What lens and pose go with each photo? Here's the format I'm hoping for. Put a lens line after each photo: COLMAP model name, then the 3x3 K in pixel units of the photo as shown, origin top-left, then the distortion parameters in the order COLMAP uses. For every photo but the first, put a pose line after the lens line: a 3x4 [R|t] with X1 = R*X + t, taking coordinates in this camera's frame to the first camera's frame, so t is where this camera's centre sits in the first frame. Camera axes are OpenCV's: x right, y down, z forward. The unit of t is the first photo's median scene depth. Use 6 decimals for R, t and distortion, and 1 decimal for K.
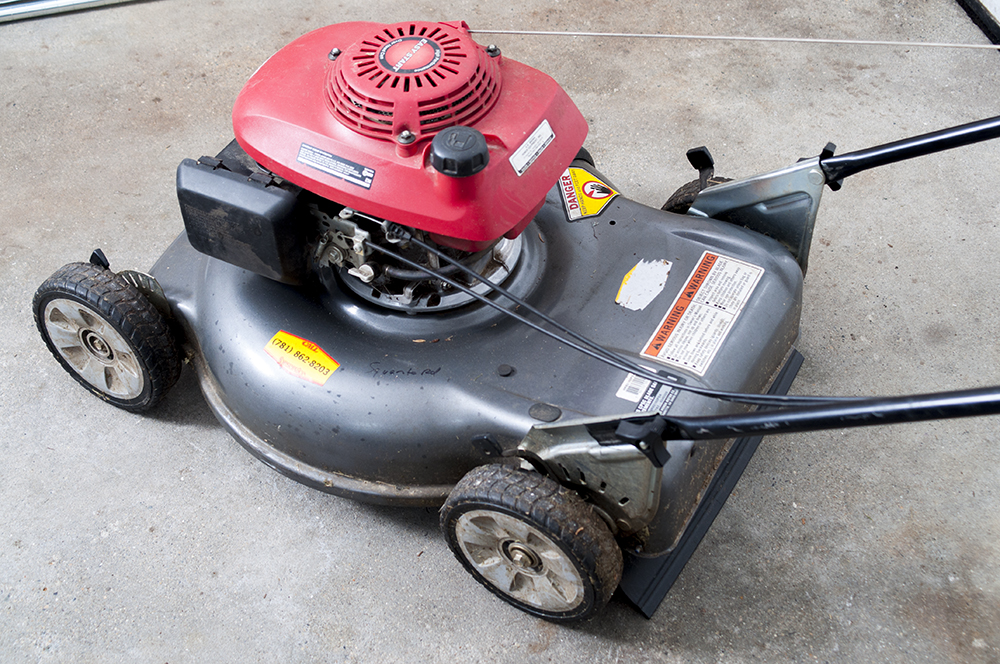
lens RADIAL K [[1502.2, 0, 500.0], [0, 1502.2, 331.2], [0, 0, 1]] dist [-0.139074, 0.000000]
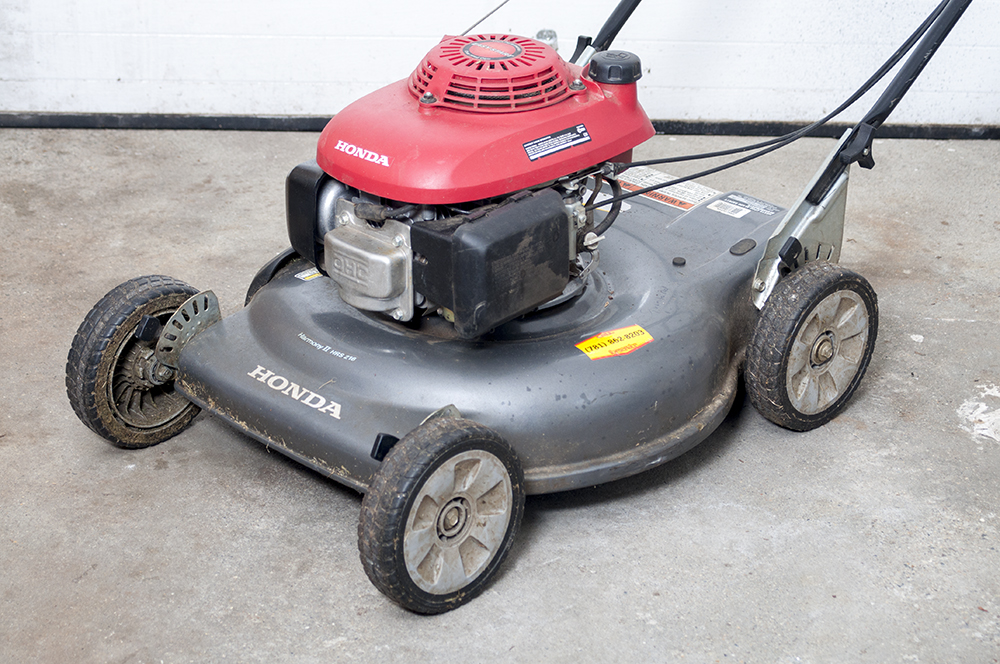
lens RADIAL K [[2546.6, 0, 499.6], [0, 2546.6, 332.9], [0, 0, 1]] dist [0.024171, 0.000000]
pose [[0.230681, -0.373225, 0.898604, -1.737499], [0.689358, 0.714450, 0.119774, -0.252167], [-0.686710, 0.591831, 0.422096, 0.352756]]
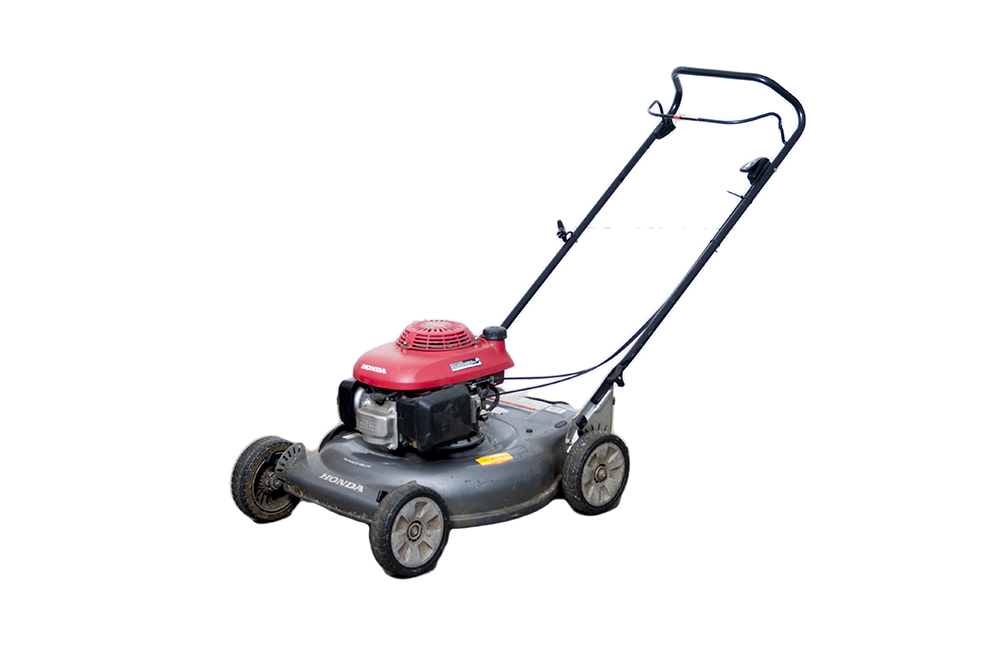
lens RADIAL K [[1795.9, 0, 500.5], [0, 1795.9, 332.2], [0, 0, 1]] dist [0.021944, 0.000000]
pose [[0.226880, -0.198502, 0.953479, -2.586487], [0.697133, 0.716748, -0.016665, -0.063586], [-0.680096, 0.668483, 0.300998, 0.131404]]
